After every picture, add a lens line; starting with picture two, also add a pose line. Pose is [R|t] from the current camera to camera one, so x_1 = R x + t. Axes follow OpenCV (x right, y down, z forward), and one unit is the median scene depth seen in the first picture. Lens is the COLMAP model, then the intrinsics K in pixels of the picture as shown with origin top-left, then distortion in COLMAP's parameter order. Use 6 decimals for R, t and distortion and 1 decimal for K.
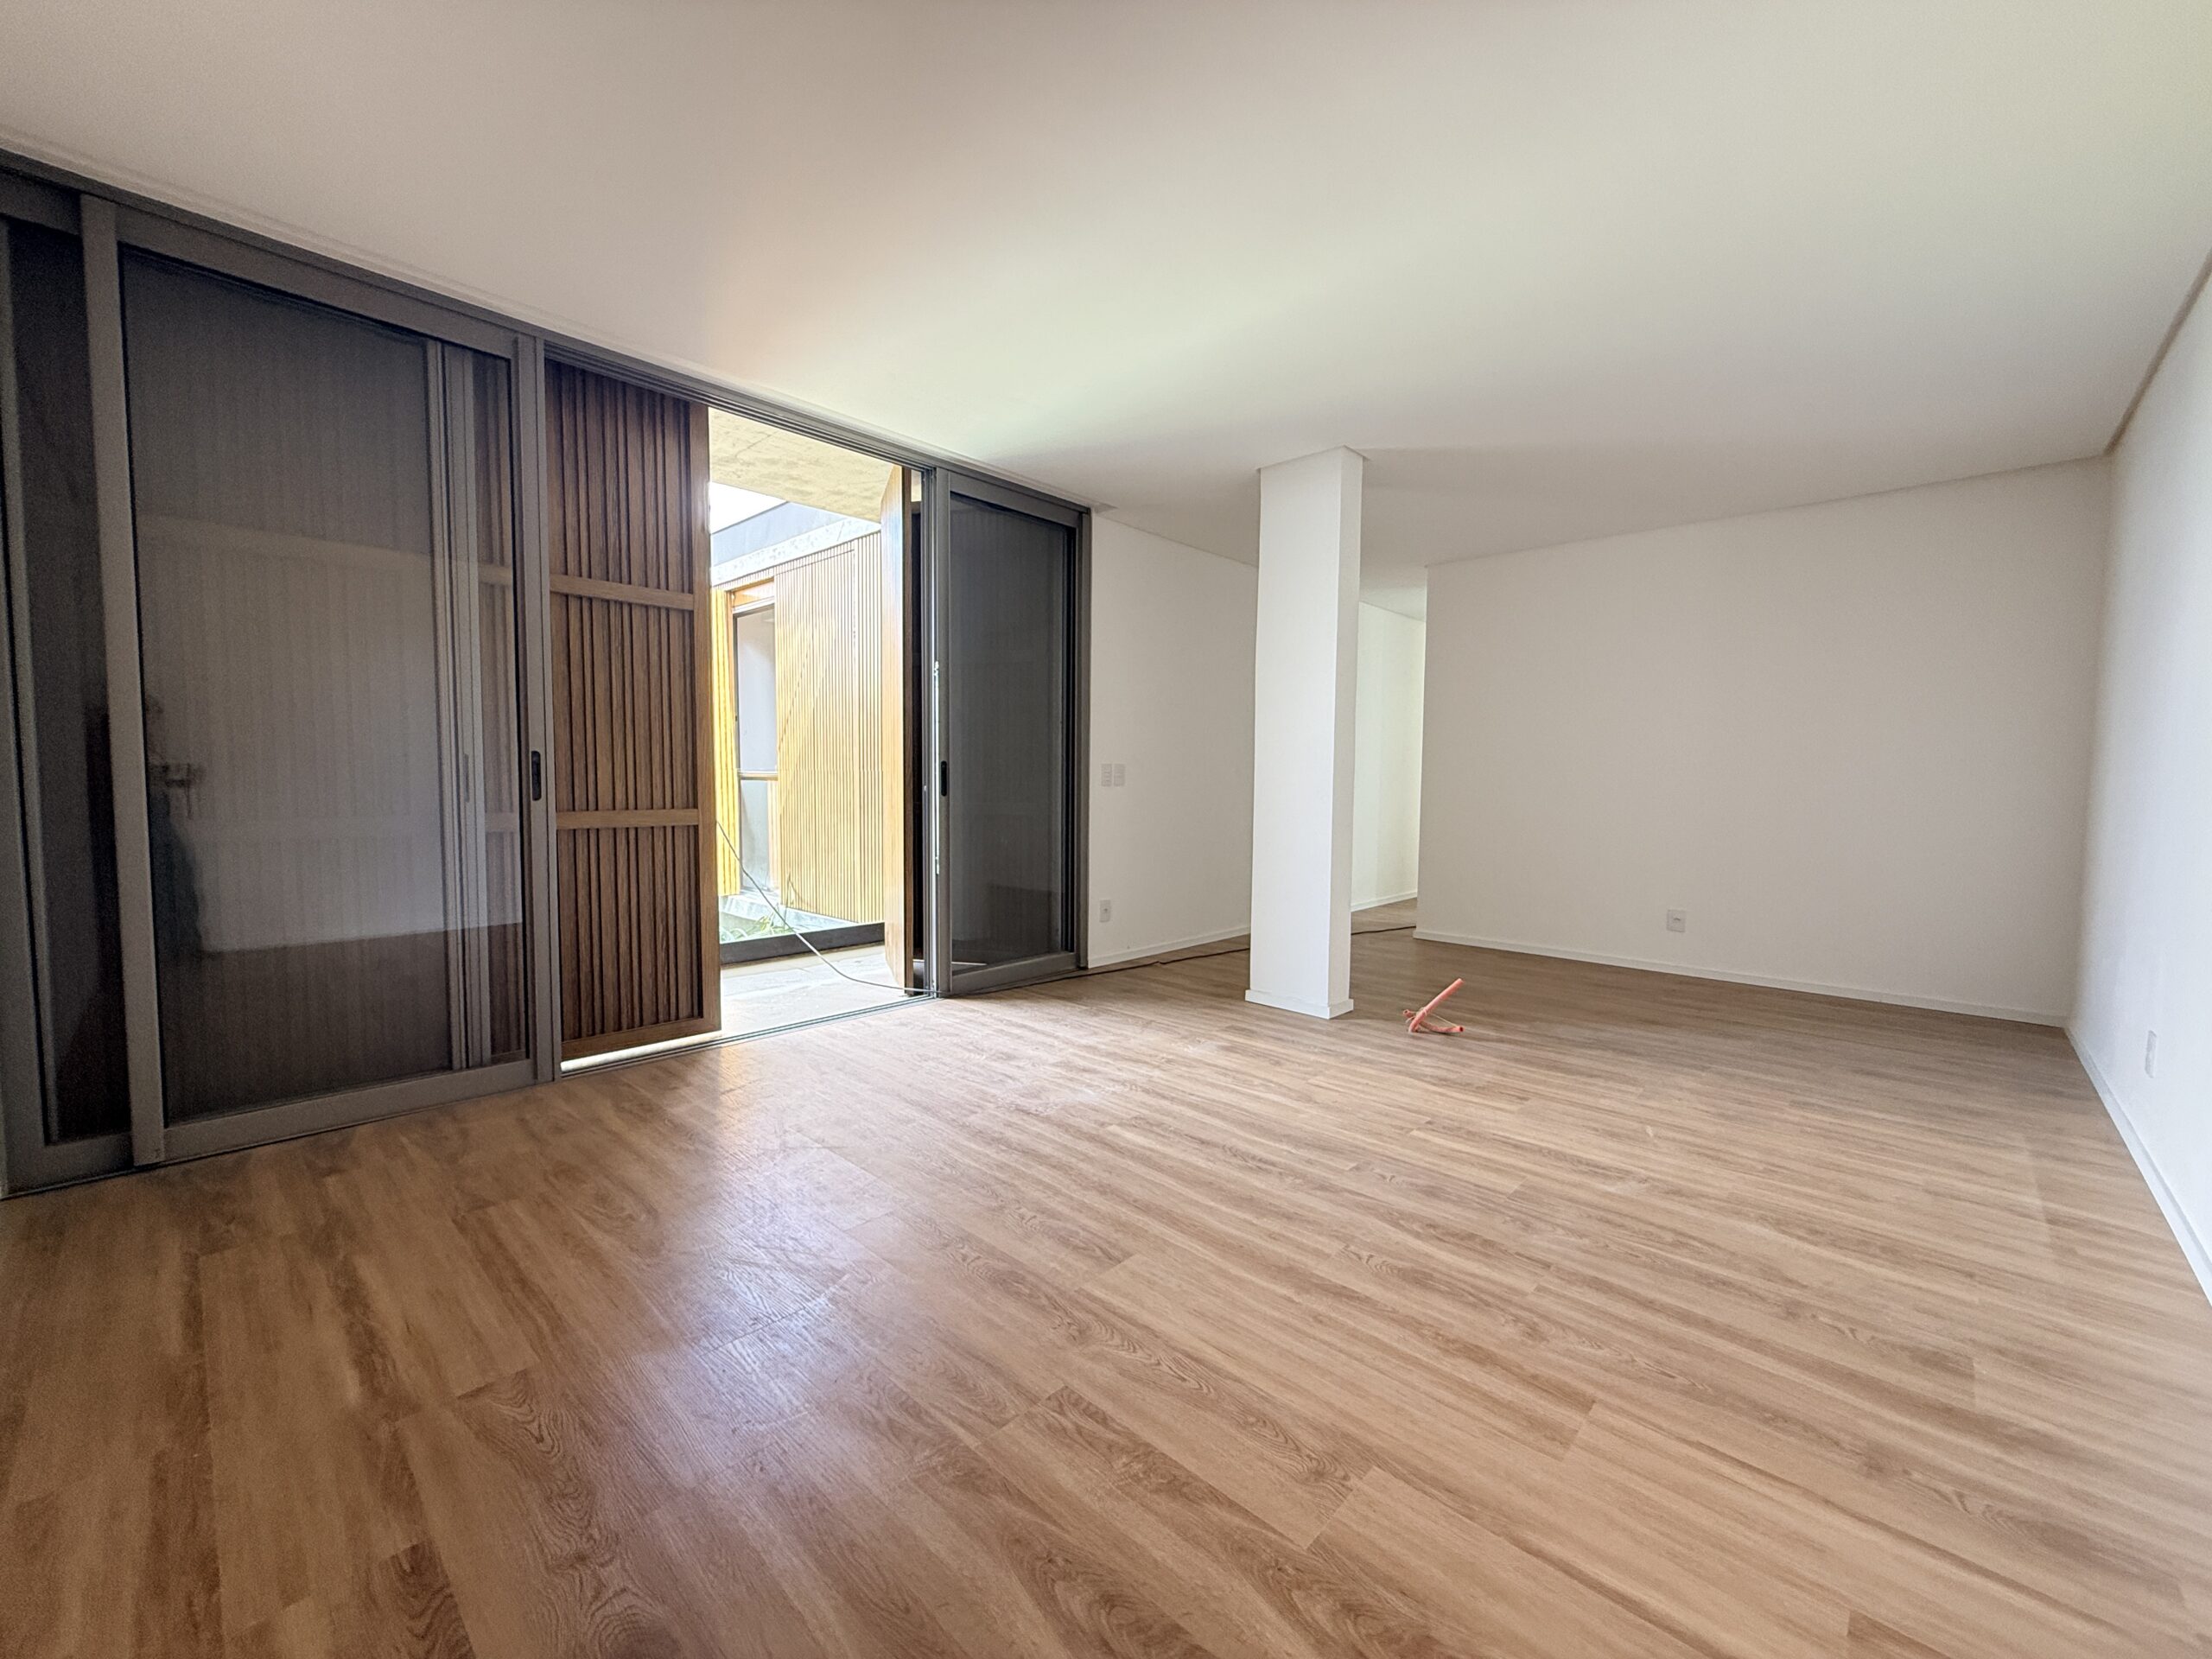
lens RADIAL K [[887.2, 0, 1099.6], [0, 887.2, 829.9], [0, 0, 1]] dist [-0.000411, 0.000236]
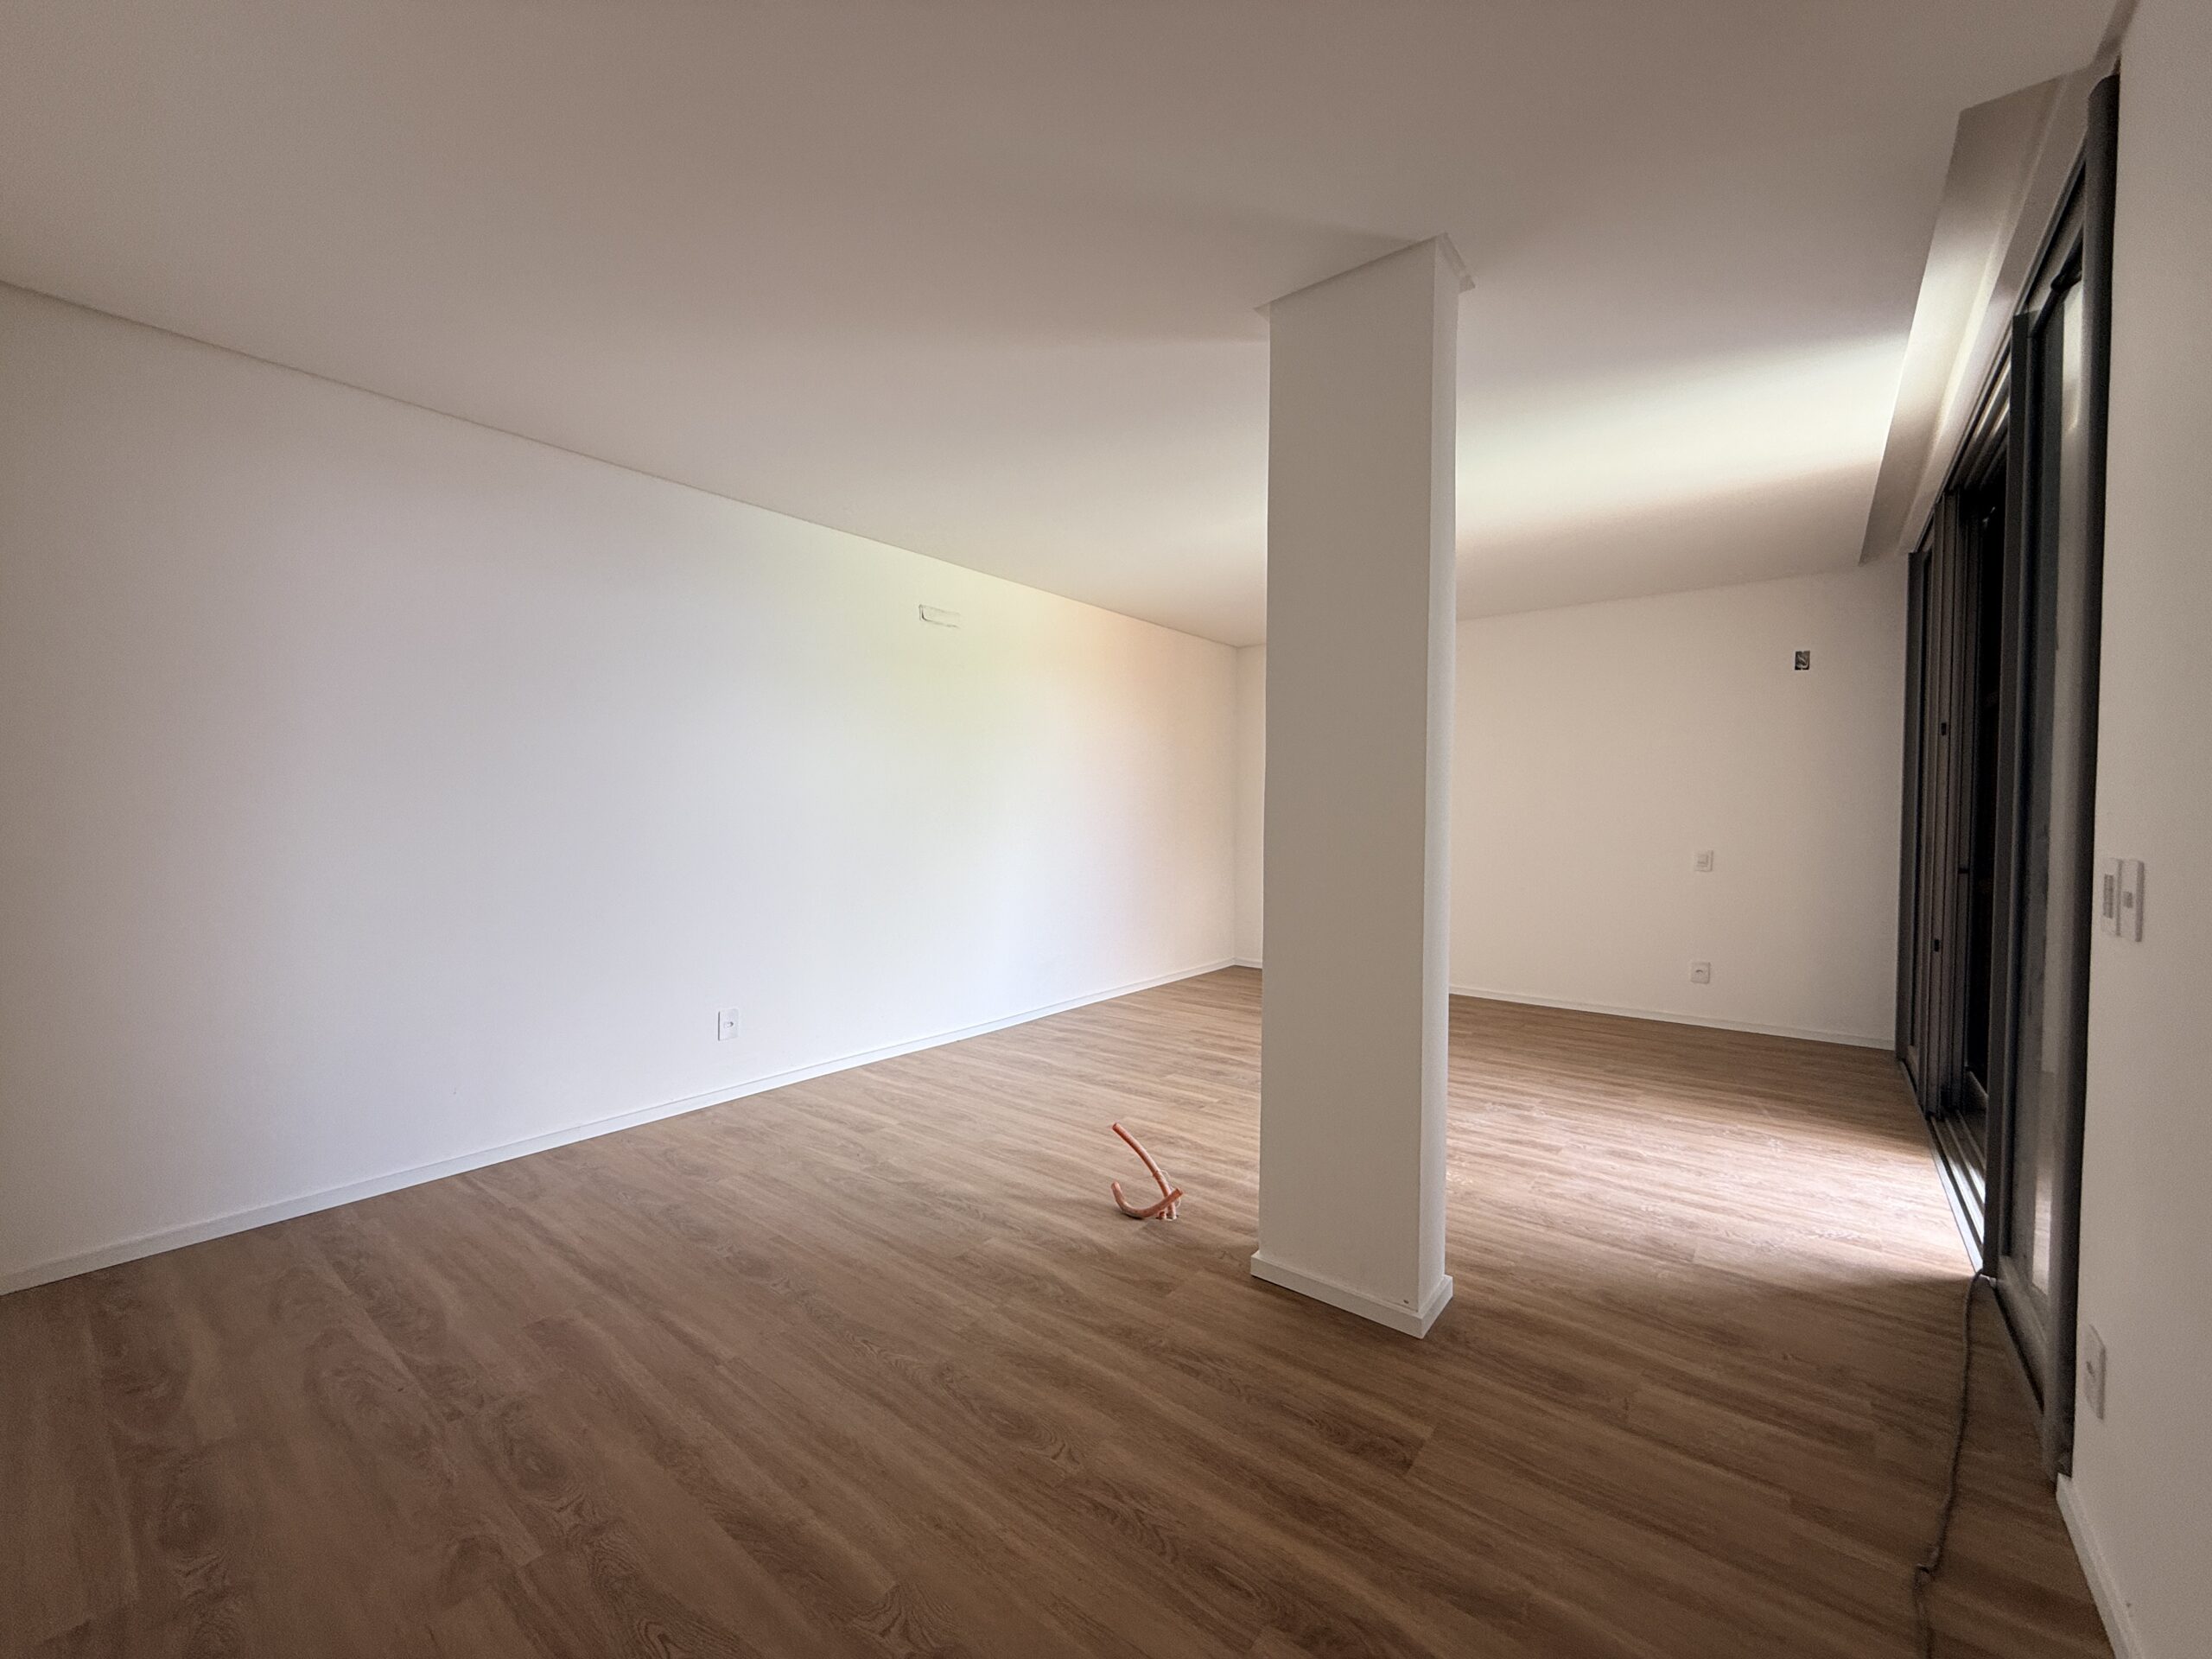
lens RADIAL K [[887.2, 0, 1099.6], [0, 887.2, 829.9], [0, 0, 1]] dist [-0.000411, 0.000236]
pose [[-0.996354, -0.012773, -0.084354, 0.555731], [-0.019643, 0.996510, 0.081133, -0.158116], [0.083023, 0.082494, -0.993127, 1.961752]]
